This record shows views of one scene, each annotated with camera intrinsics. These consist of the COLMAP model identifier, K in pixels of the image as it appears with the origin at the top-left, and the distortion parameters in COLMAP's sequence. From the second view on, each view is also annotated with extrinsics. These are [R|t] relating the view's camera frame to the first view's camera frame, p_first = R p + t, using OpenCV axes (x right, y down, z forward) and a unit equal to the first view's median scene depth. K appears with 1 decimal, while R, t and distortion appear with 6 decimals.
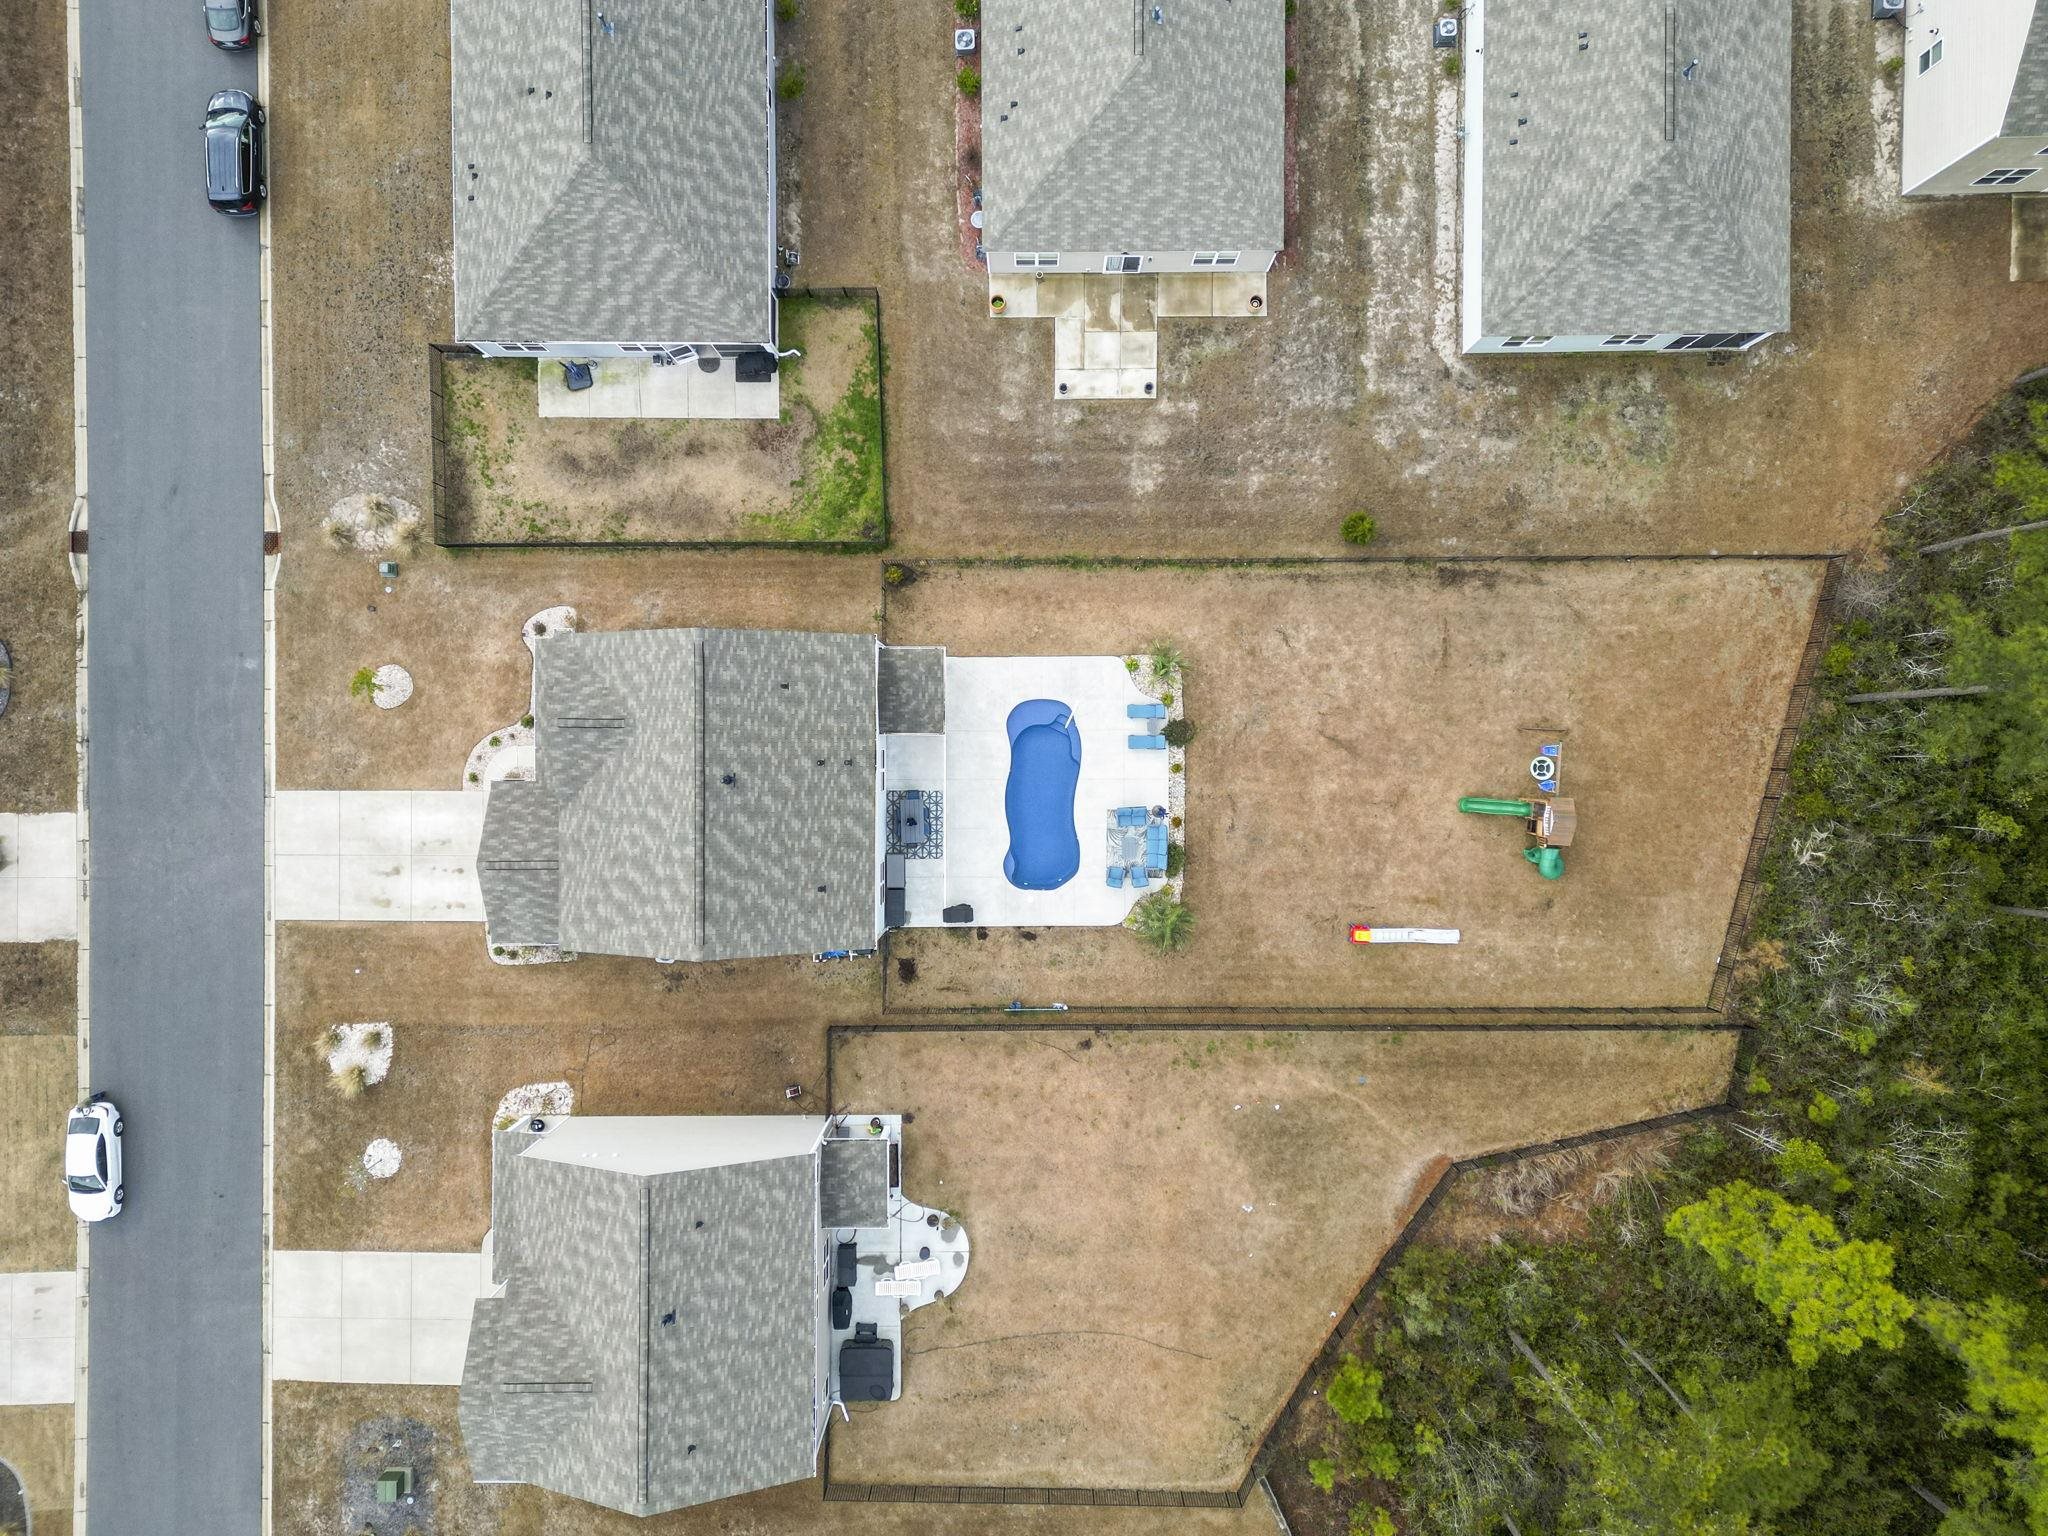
lens RADIAL K [[1415.1, 0, 1024.0], [0, 1415.1, 768.0], [0, 0, 1]] dist [0.053280, -0.008505]
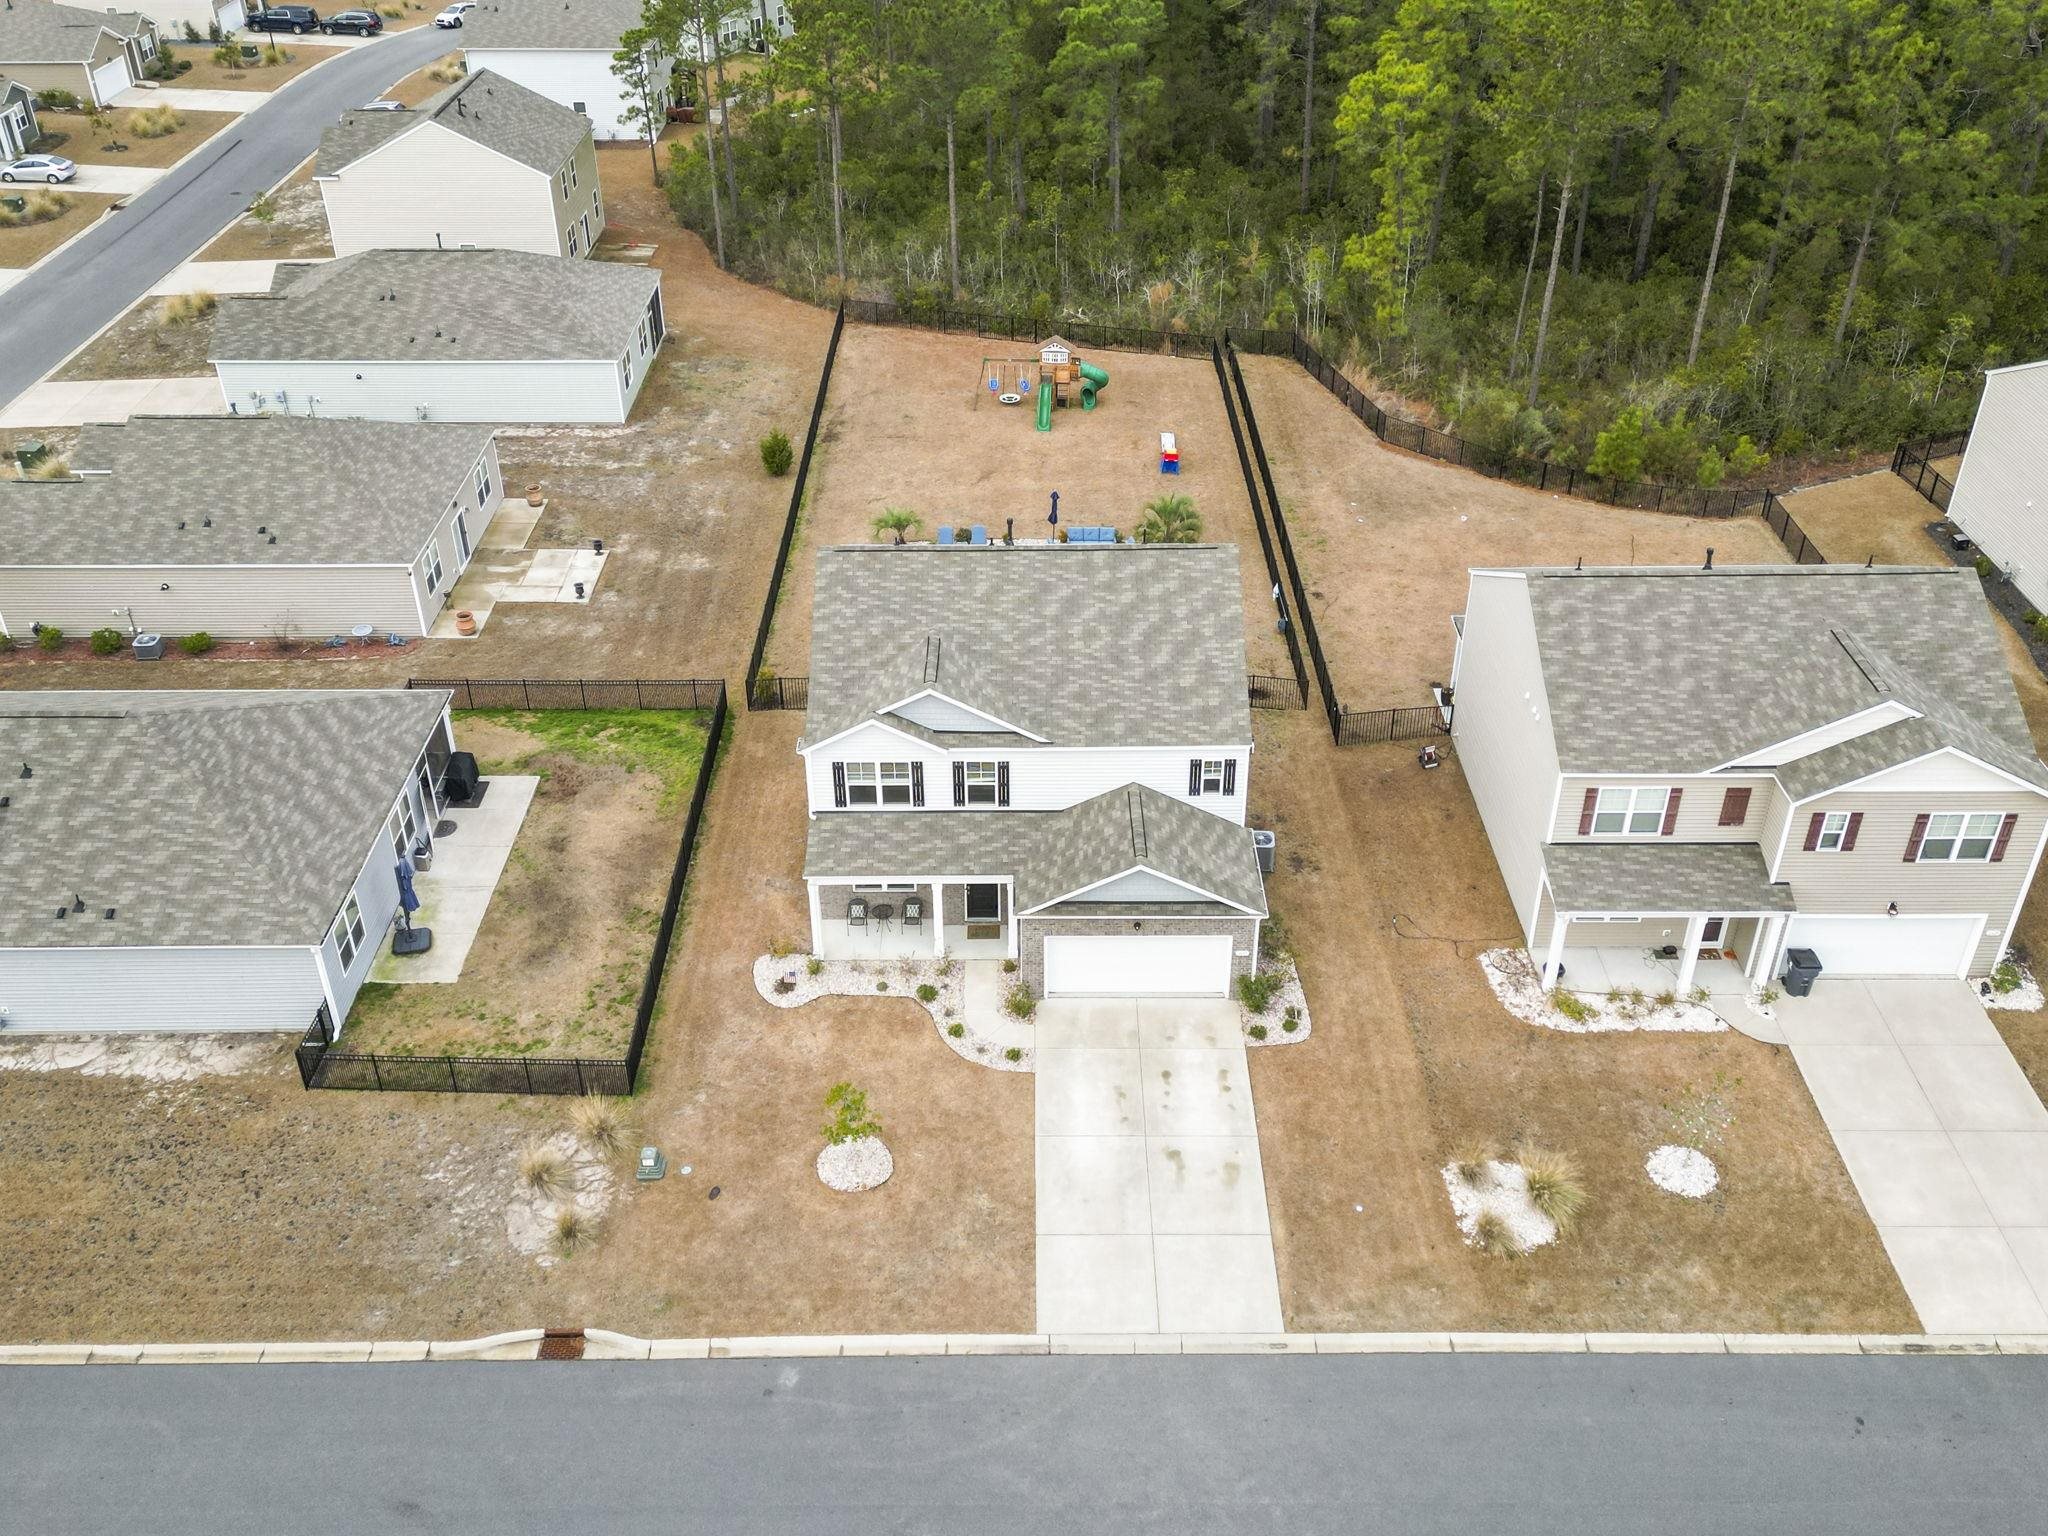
lens RADIAL K [[1774.7, 0, 1024.0], [0, 1774.7, 768.0], [0, 0, 1]] dist [0.102872, -0.129481]
pose [[-0.000566, -0.553523, 0.832834, -0.956523], [0.999890, -0.012660, -0.007735, 0.018866], [0.014825, 0.832738, 0.553469, 0.470339]]
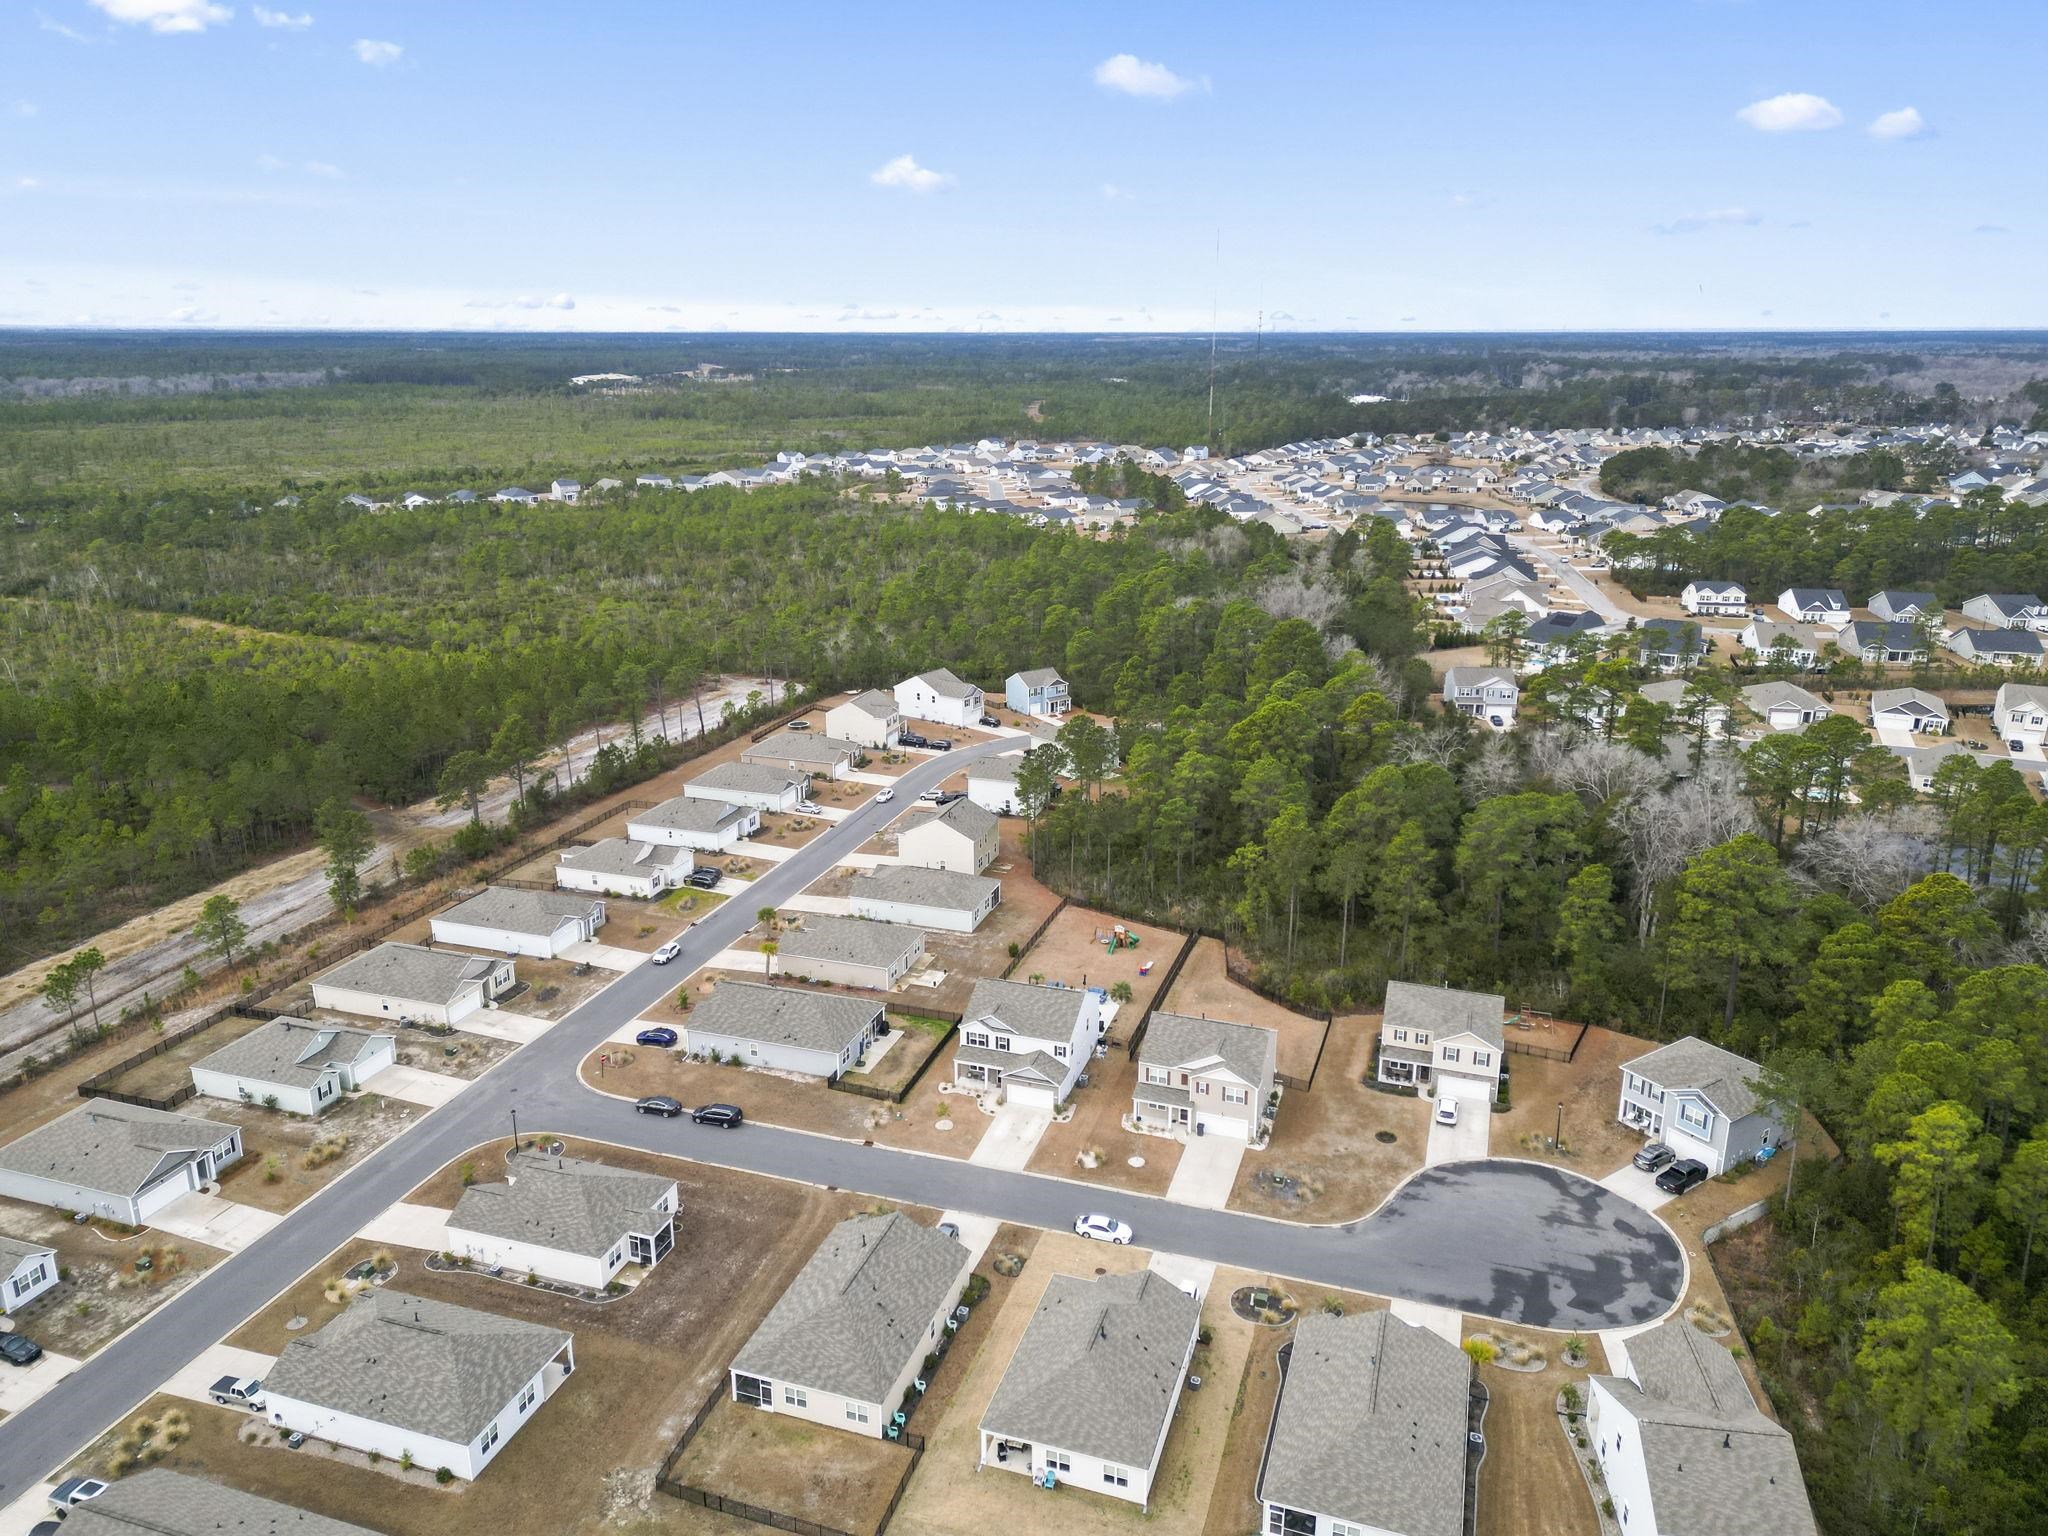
lens RADIAL K [[1415.1, 0, 1024.0], [0, 1415.1, 768.0], [0, 0, 1]] dist [0.053280, -0.008505]
pose [[0.316814, -0.273165, 0.908300, -2.384700], [0.948470, 0.085492, -0.305115, 0.738668], [0.005694, 0.958161, 0.286174, -0.241970]]
